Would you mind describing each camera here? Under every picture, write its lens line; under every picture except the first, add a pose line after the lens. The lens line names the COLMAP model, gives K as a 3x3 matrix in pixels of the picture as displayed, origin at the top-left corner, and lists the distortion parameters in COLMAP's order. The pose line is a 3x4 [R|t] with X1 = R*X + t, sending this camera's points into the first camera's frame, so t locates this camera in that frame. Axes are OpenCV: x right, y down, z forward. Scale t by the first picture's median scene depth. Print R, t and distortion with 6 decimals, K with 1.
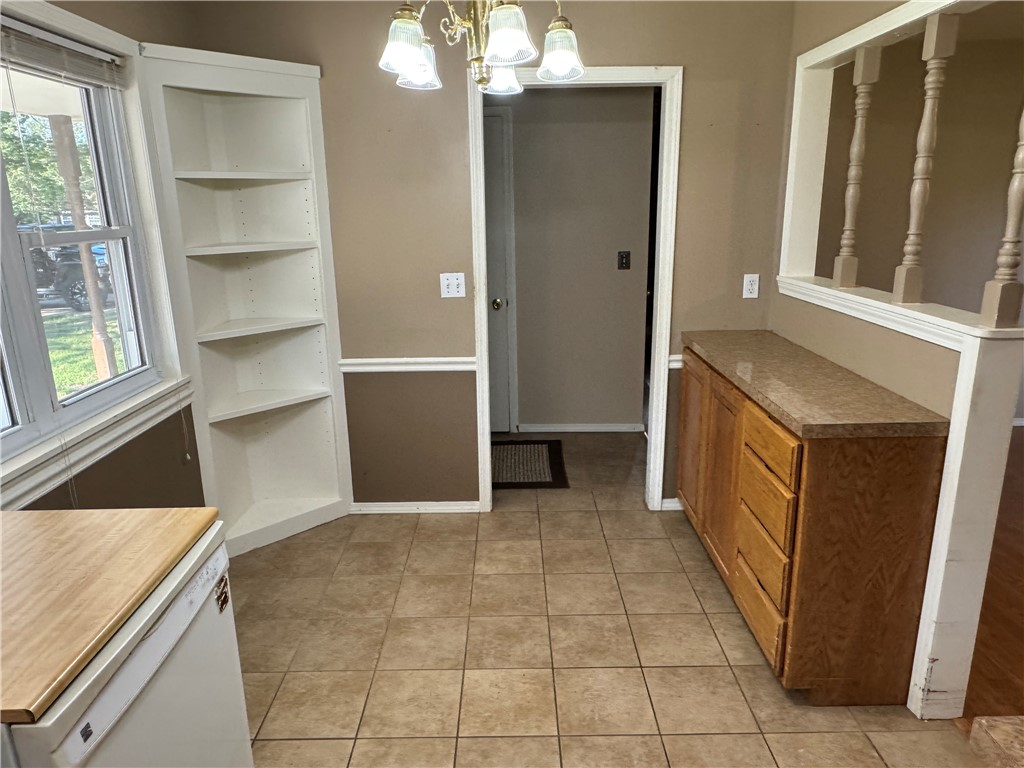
lens RADIAL K [[683.0, 0, 509.9], [0, 683.0, 381.8], [0, 0, 1]] dist [-0.011886, 0.012293]
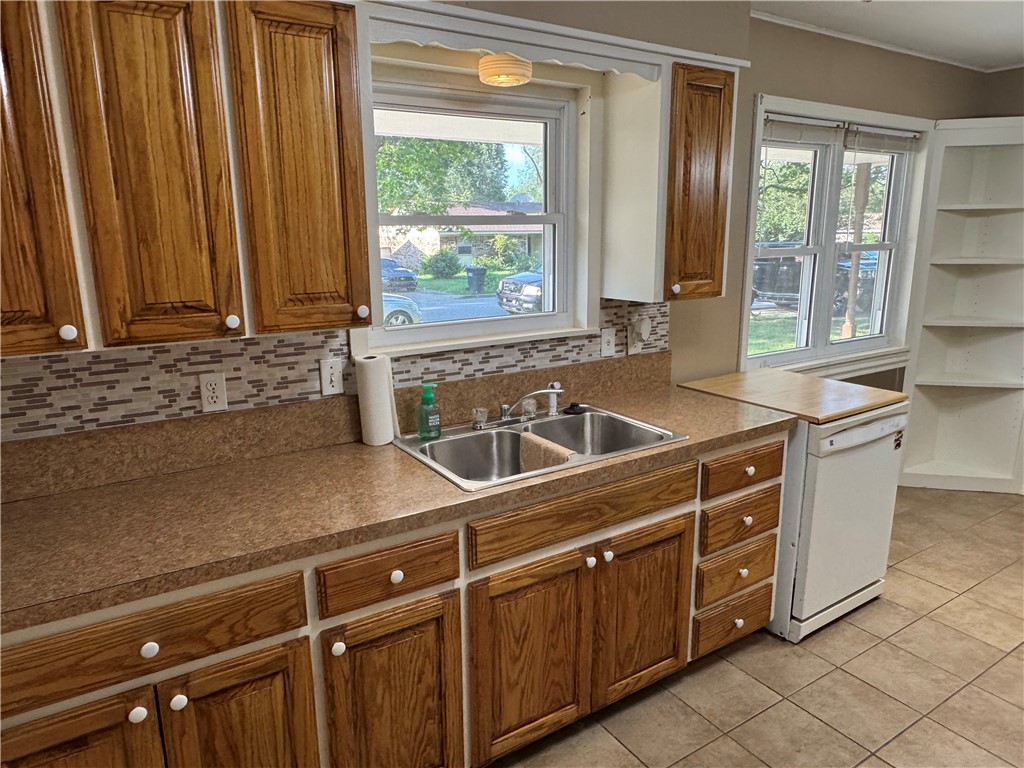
lens RADIAL K [[683.0, 0, 503.8], [0, 683.0, 389.9], [0, 0, 1]] dist [-0.011886, 0.012293]
pose [[0.541464, 0.204032, -0.815590, 0.267442], [-0.210643, 0.972086, 0.103338, 0.116671], [0.813908, 0.115845, 0.569327, -0.526414]]
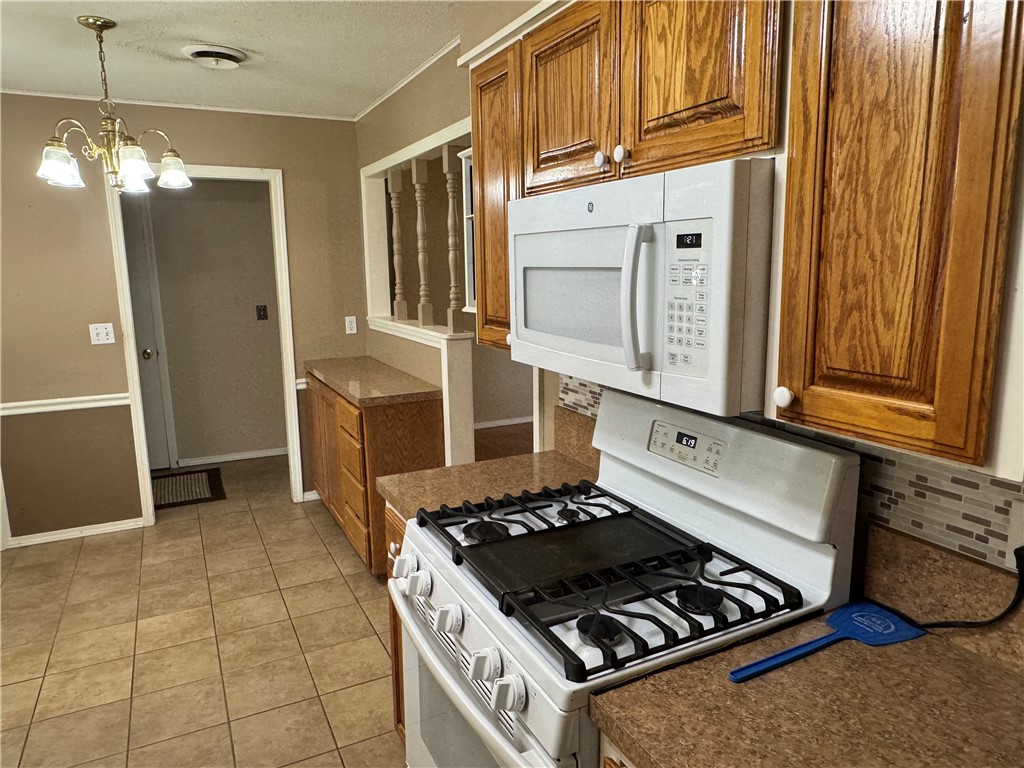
lens RADIAL K [[683.0, 0, 512.2], [0, 683.0, 384.5], [0, 0, 1]] dist [-0.011886, 0.012293]
pose [[0.891775, -0.076765, 0.445919, 0.022111], [0.114768, 0.991650, -0.058807, 0.119894], [-0.437682, 0.103620, 0.893139, -0.449514]]
